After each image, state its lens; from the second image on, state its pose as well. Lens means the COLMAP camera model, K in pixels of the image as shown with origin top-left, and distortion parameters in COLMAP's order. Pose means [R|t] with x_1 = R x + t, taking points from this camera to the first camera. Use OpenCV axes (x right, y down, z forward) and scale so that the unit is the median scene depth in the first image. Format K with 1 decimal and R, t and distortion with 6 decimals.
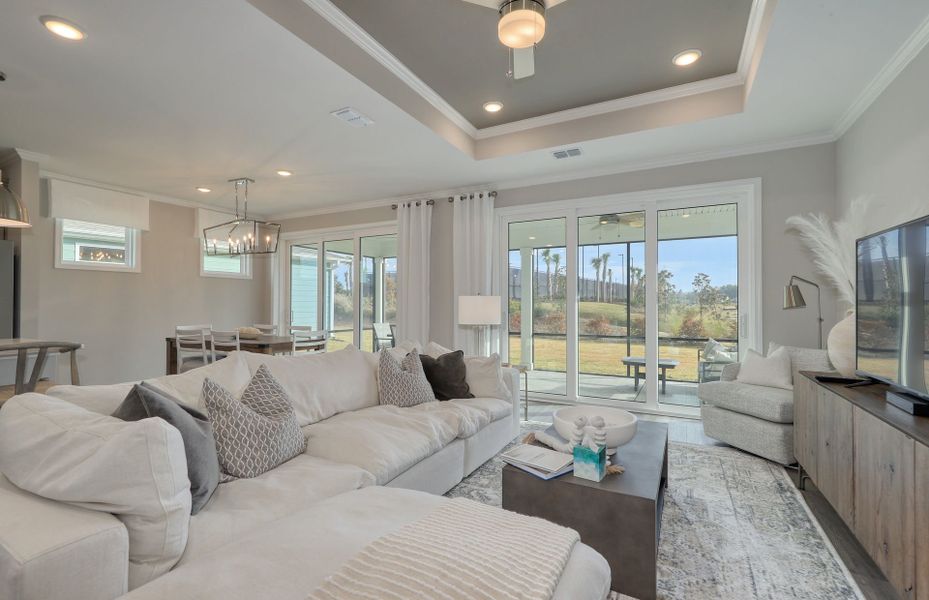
lens RADIAL K [[413.6, 0, 465.8], [0, 413.6, 300.6], [0, 0, 1]] dist [0.000036, -0.002085]
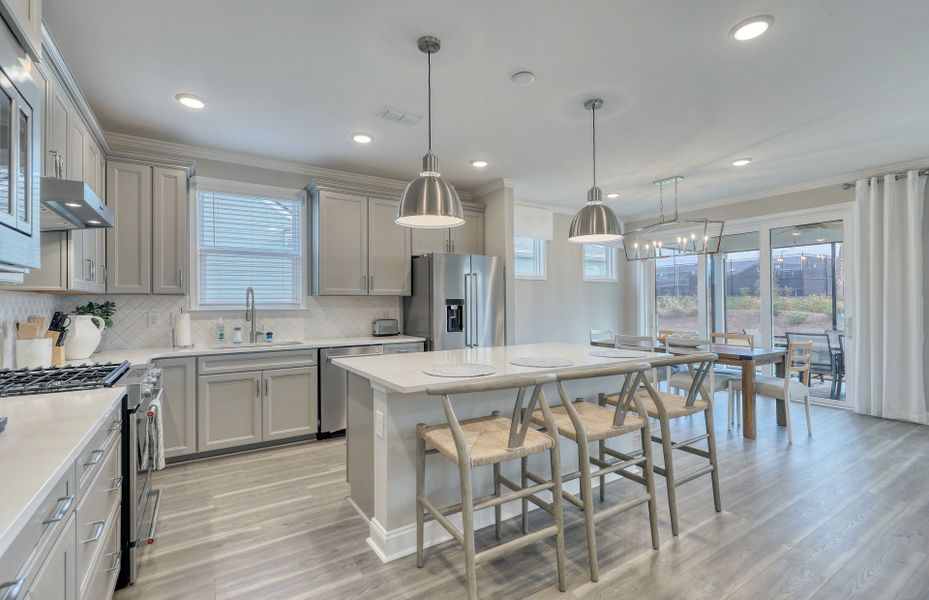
lens RADIAL K [[413.6, 0, 460.2], [0, 413.6, 300.5], [0, 0, 1]] dist [0.000036, -0.002085]
pose [[0.867974, -0.009536, -0.496519, -0.463823], [0.010341, 0.999946, -0.001129, -0.014751], [0.496503, -0.004155, 0.868025, -0.061330]]
